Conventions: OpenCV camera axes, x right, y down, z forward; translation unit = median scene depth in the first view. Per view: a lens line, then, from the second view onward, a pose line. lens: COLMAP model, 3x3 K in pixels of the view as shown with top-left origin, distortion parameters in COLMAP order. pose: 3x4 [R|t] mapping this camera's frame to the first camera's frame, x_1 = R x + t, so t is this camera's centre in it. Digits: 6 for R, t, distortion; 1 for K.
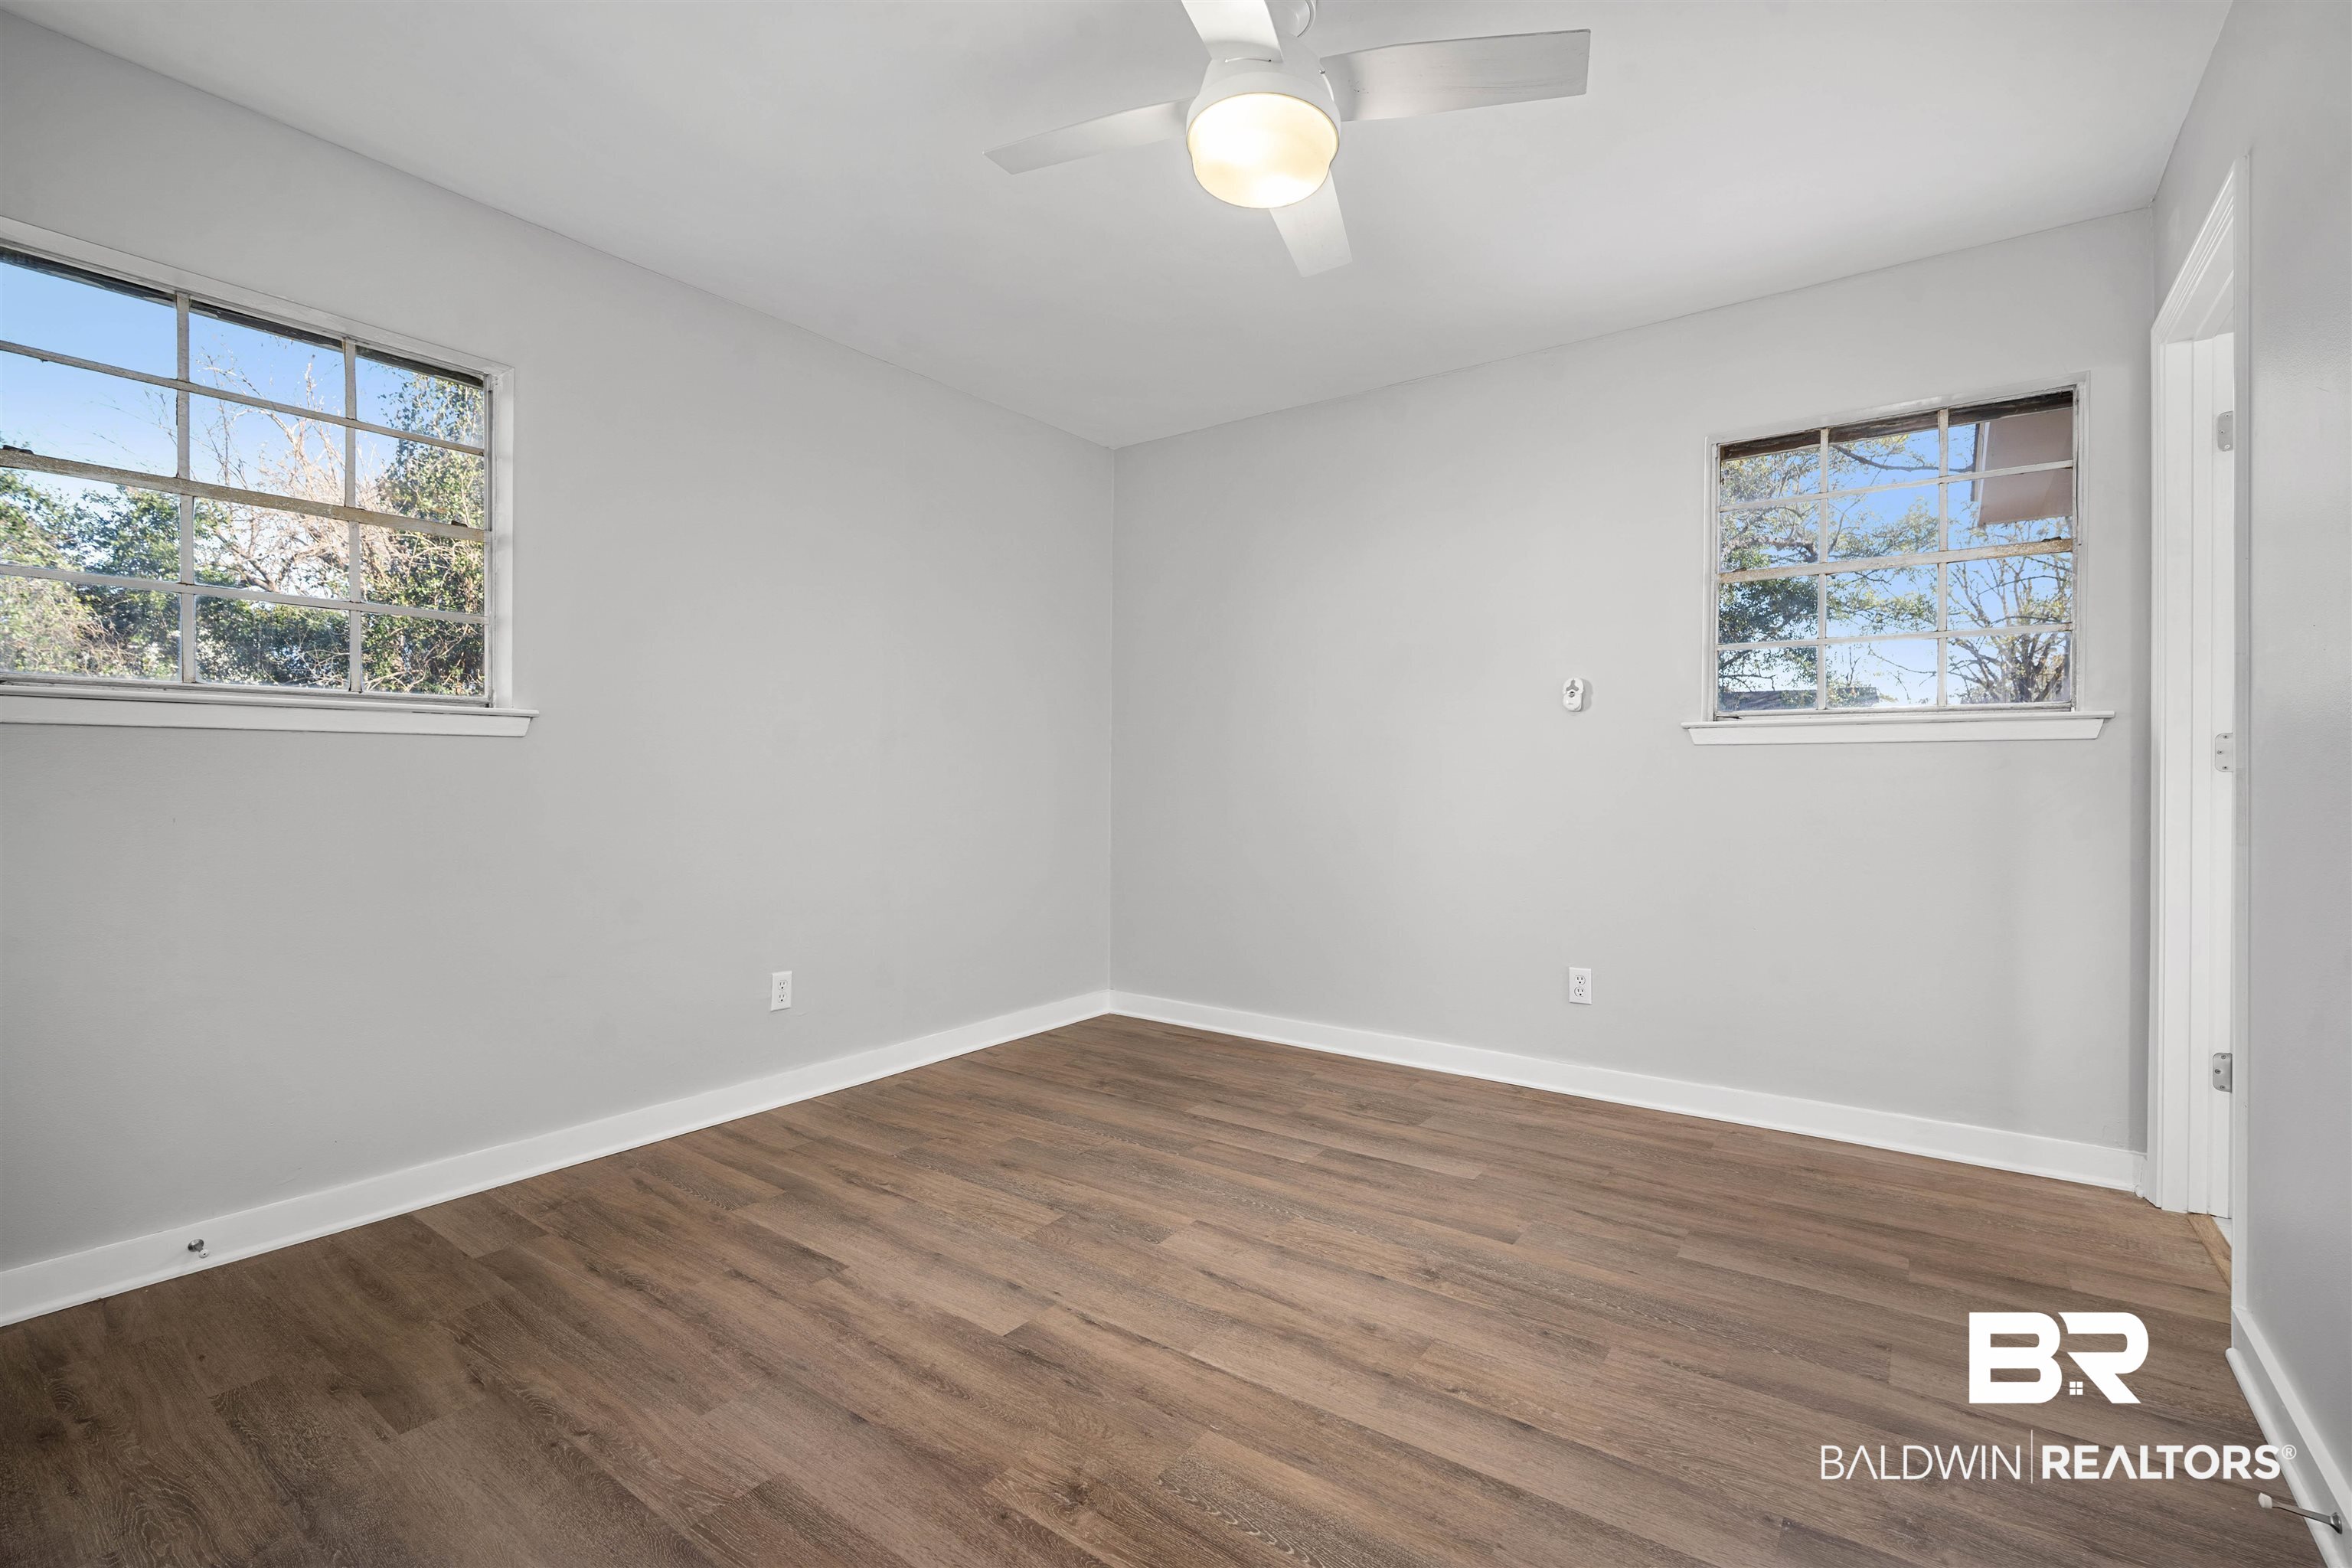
lens RADIAL K [[1040.2, 0, 1190.5], [0, 1040.2, 783.2], [0, 0, 1]] dist [-0.016318, -0.000626]
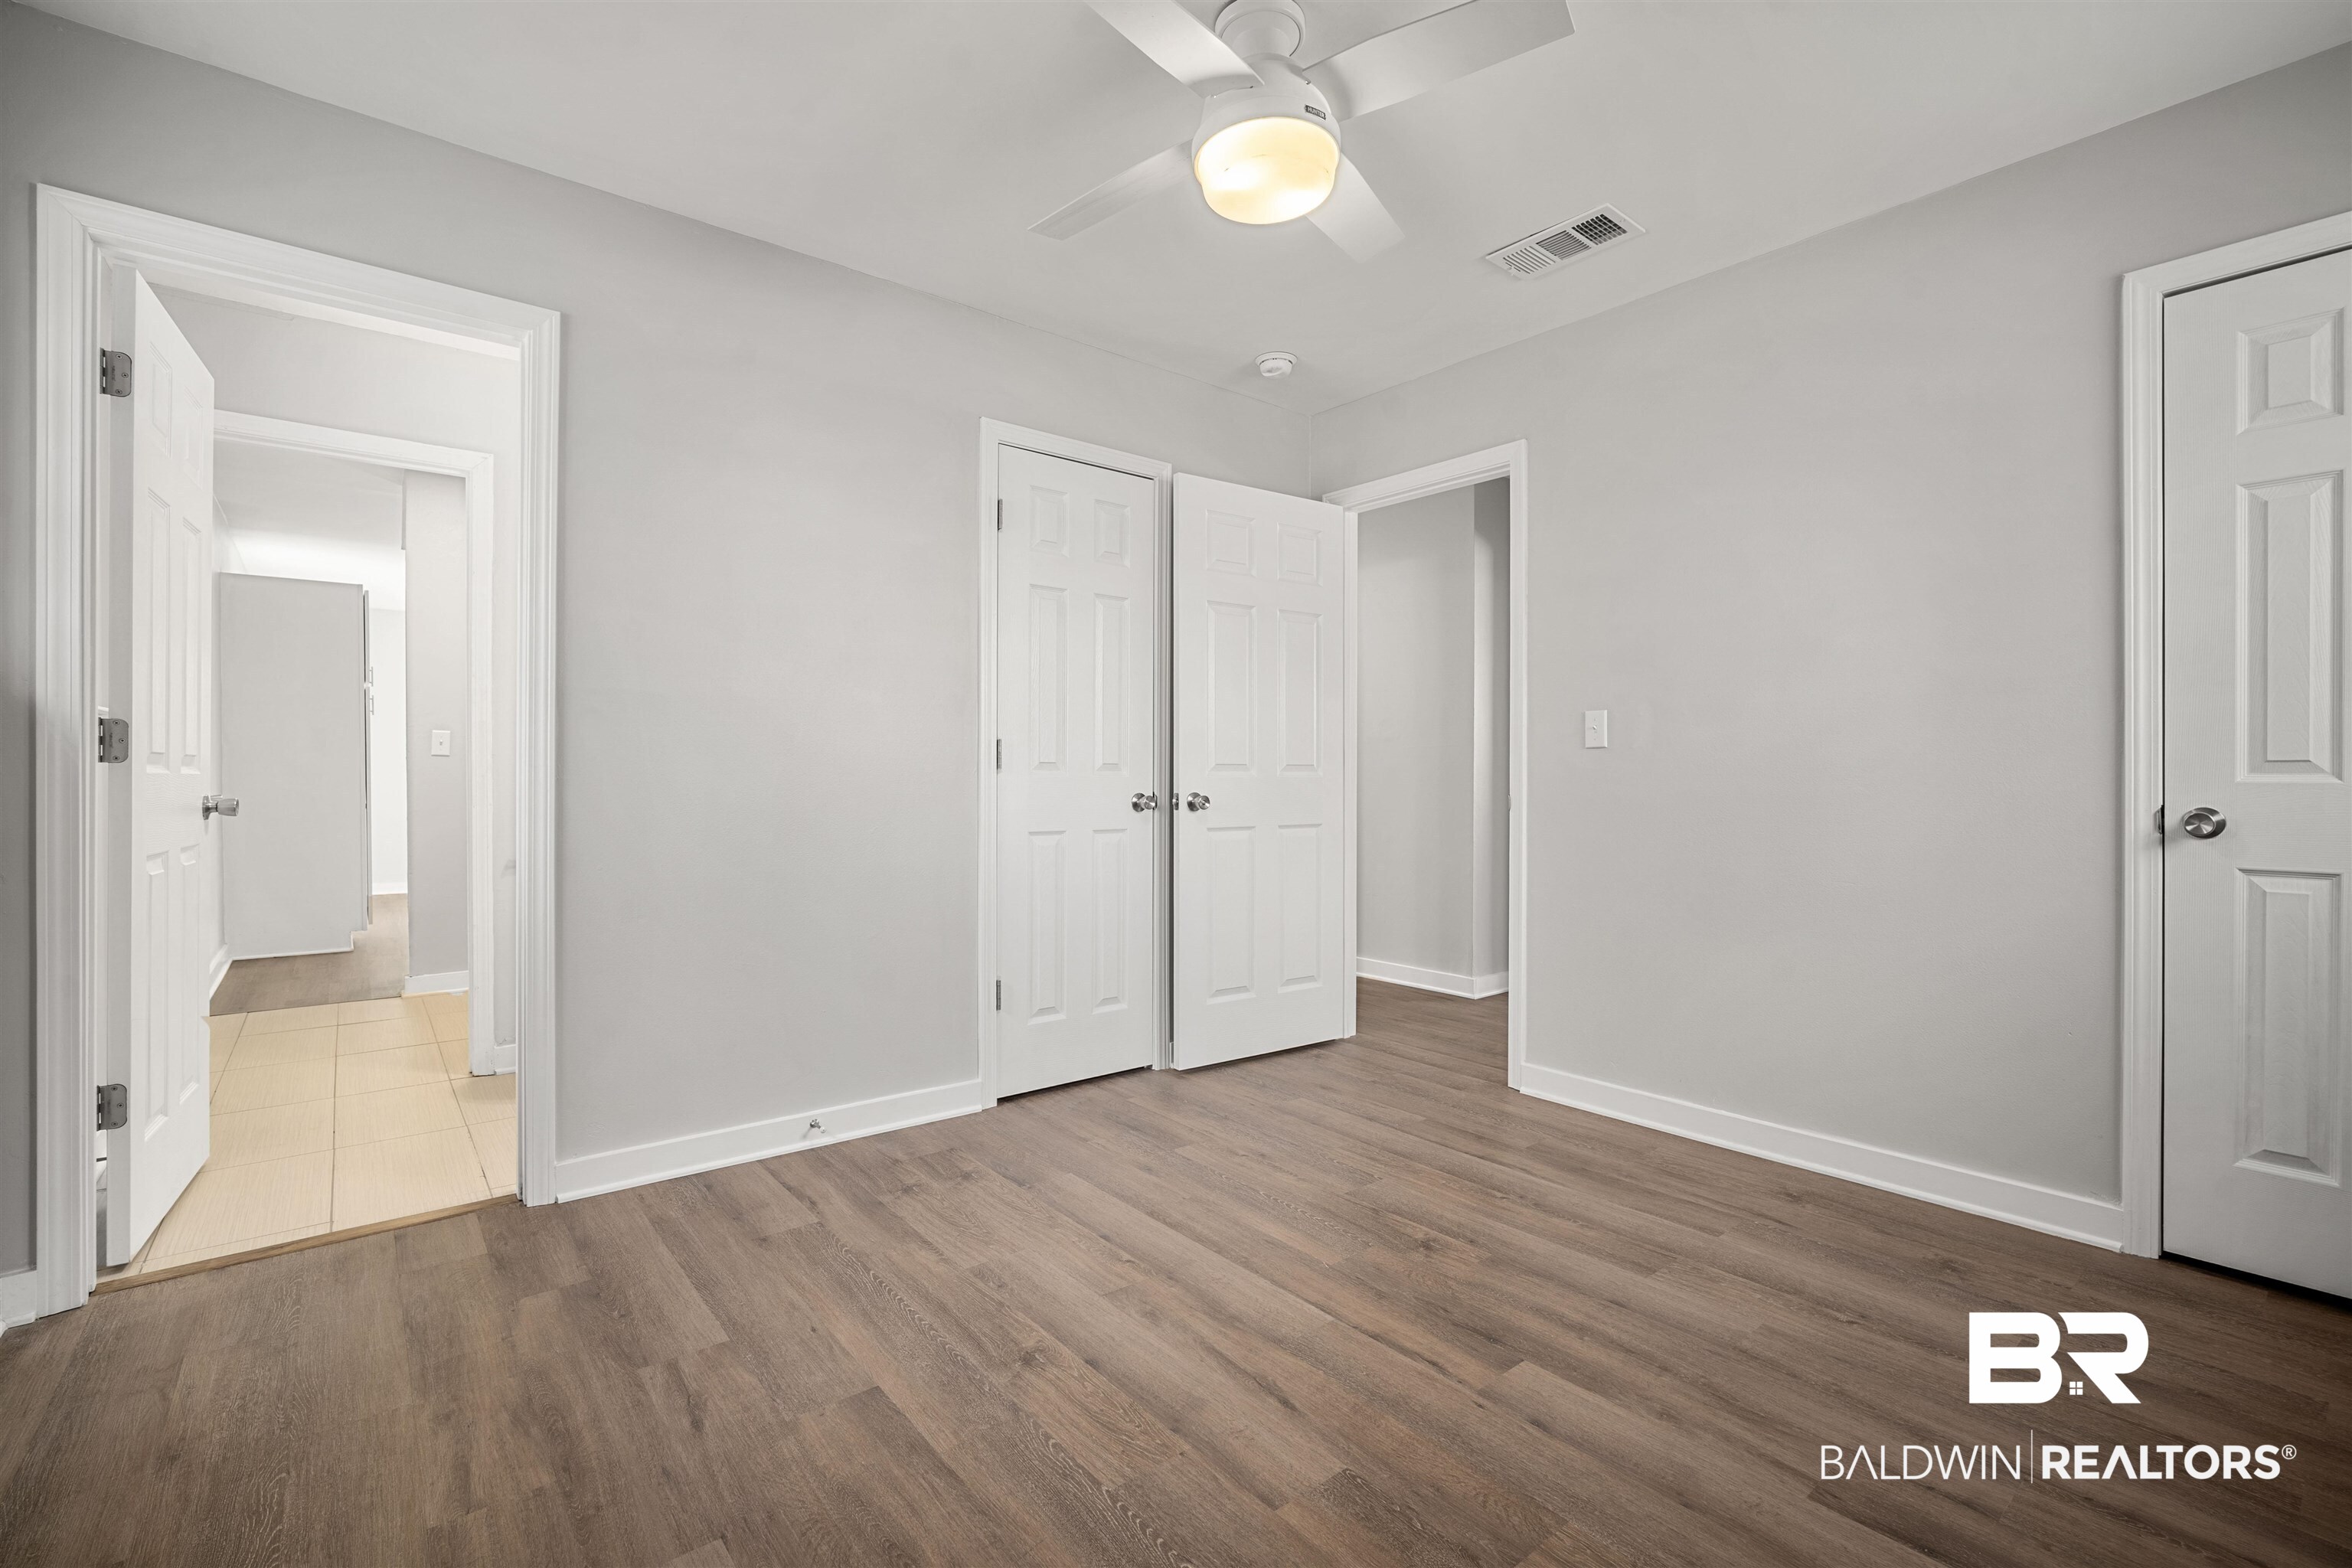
lens RADIAL K [[1040.2, 0, 1190.5], [0, 1040.2, 783.2], [0, 0, 1]] dist [-0.016318, -0.000626]
pose [[-0.968464, -0.007058, 0.249054, -0.115186], [-0.003920, 0.999907, 0.013094, -0.009758], [-0.249123, 0.011704, -0.968401, 1.975350]]
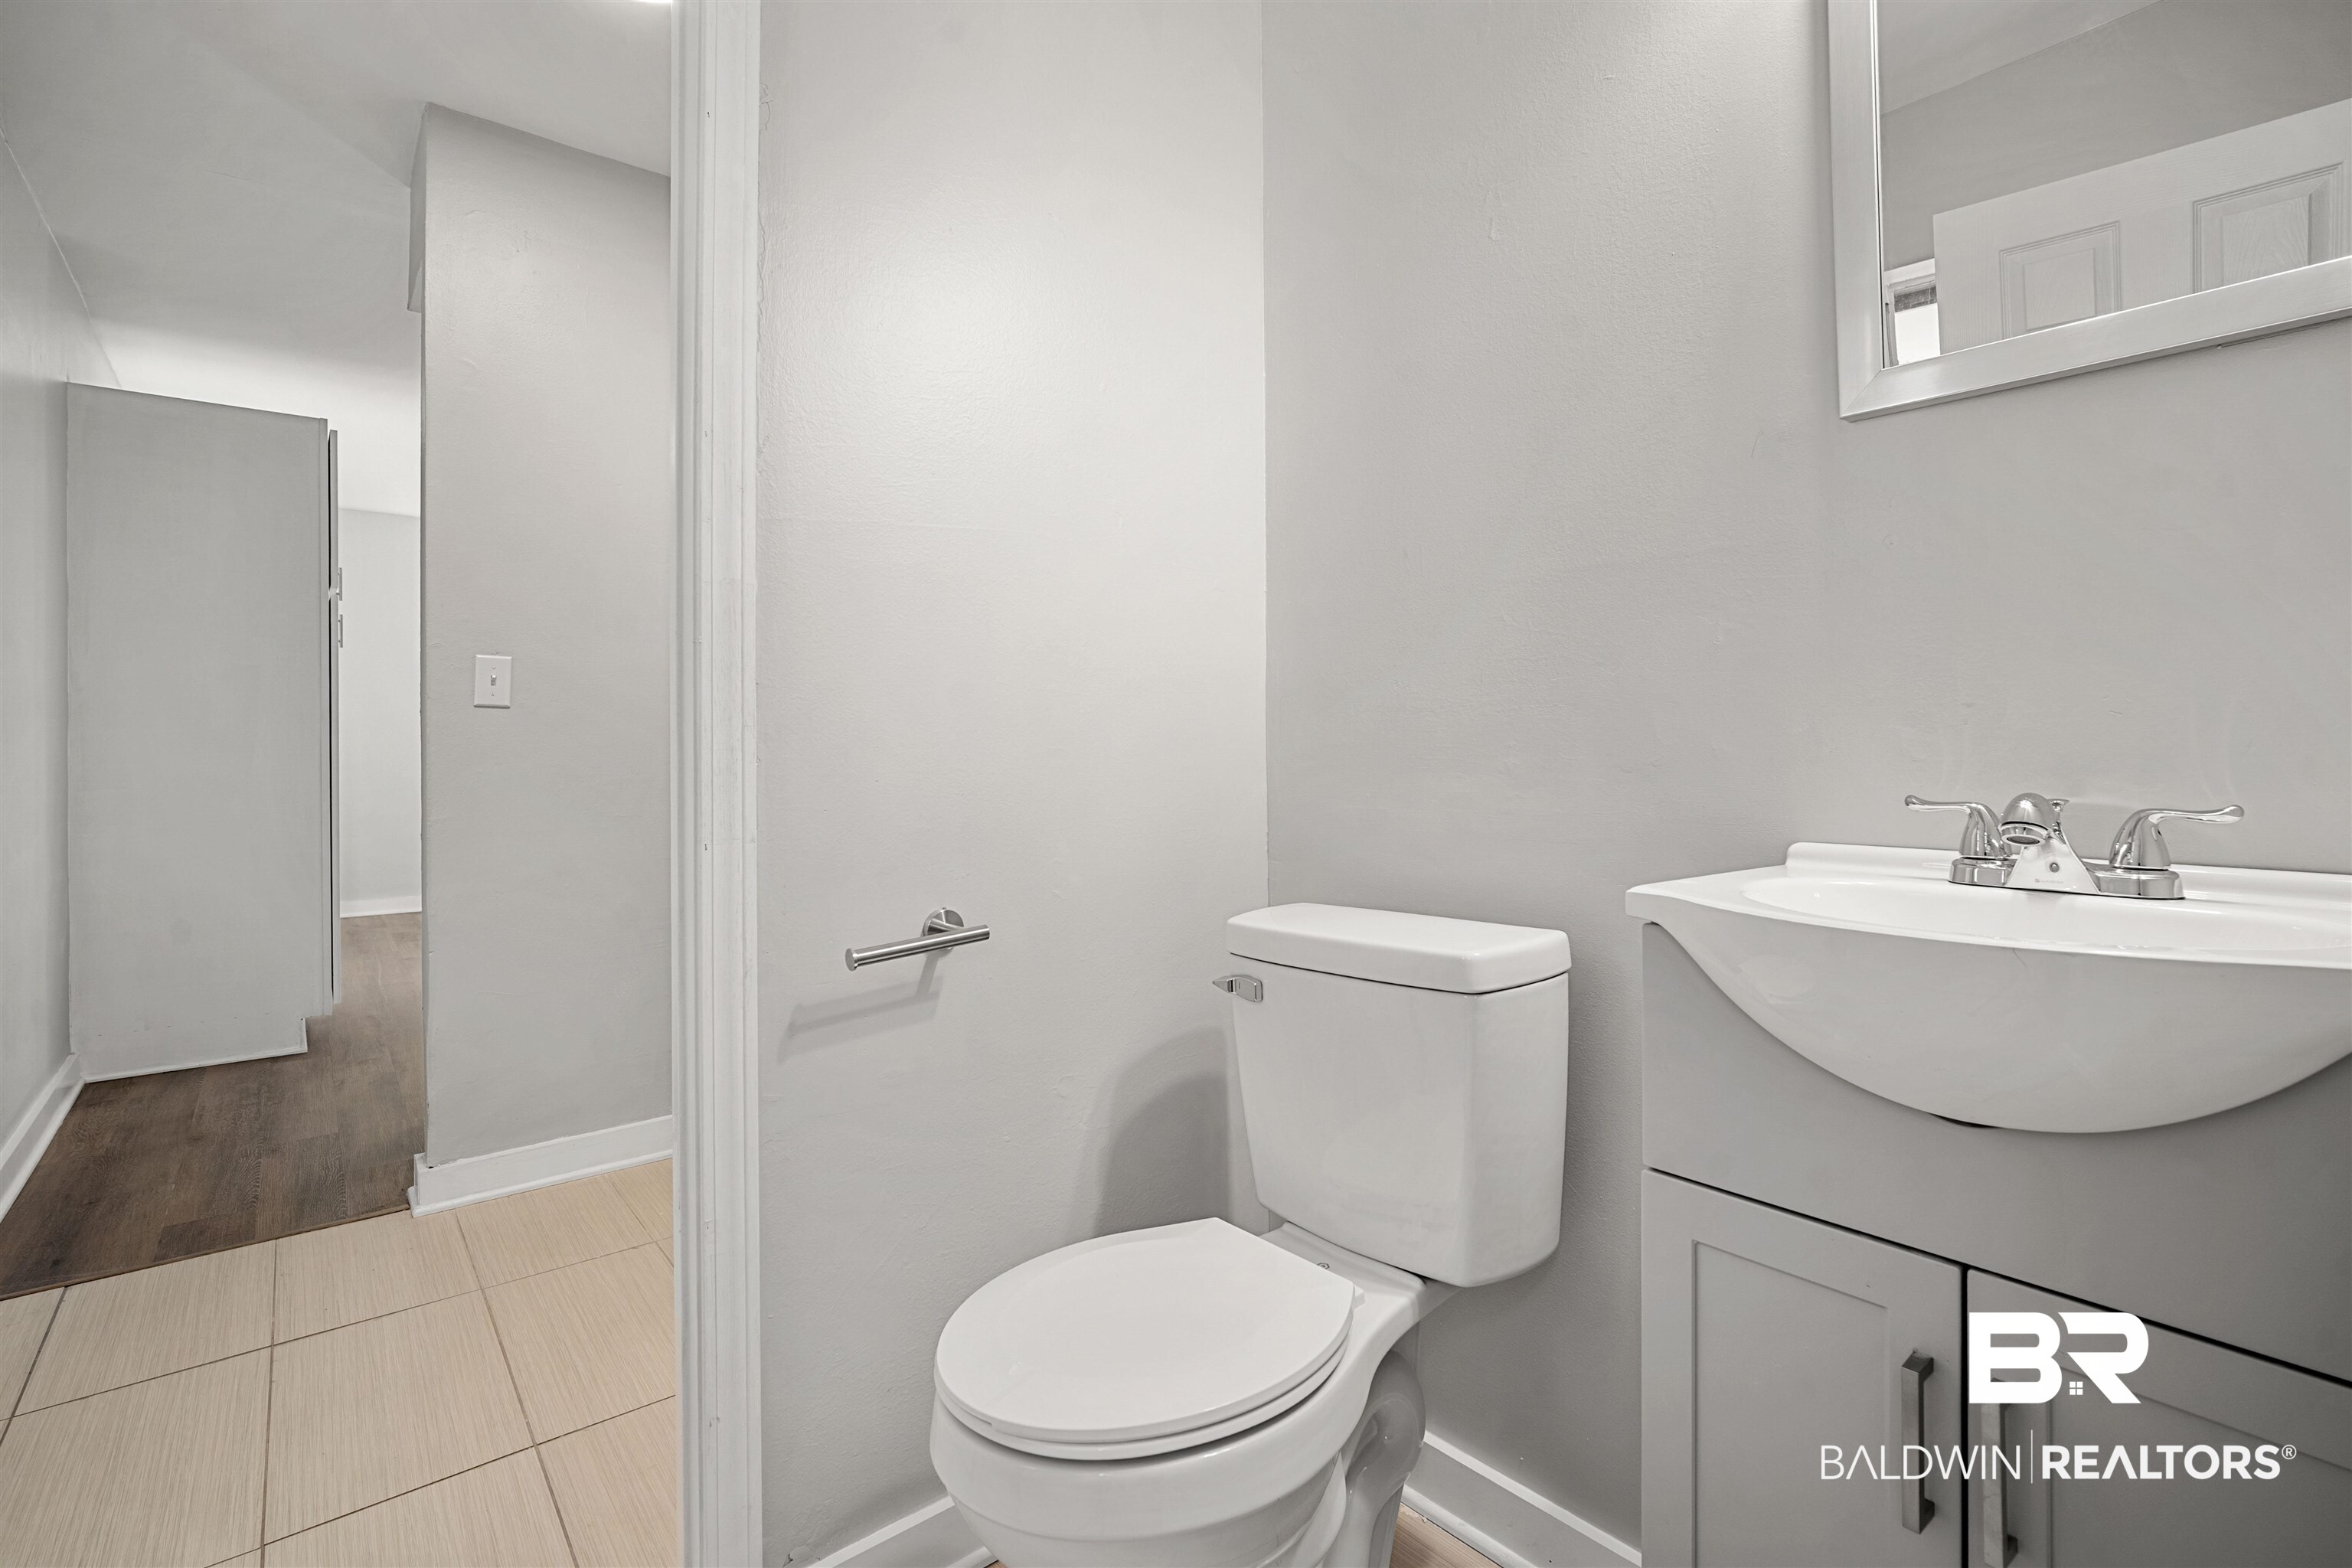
lens RADIAL K [[1040.2, 0, 1190.5], [0, 1040.2, 783.2], [0, 0, 1]] dist [-0.016318, -0.000626]
pose [[-0.974159, -0.021399, 0.224847, -0.074175], [-0.015908, 0.999530, 0.026208, -0.009181], [-0.225302, 0.021954, -0.974042, 1.944988]]
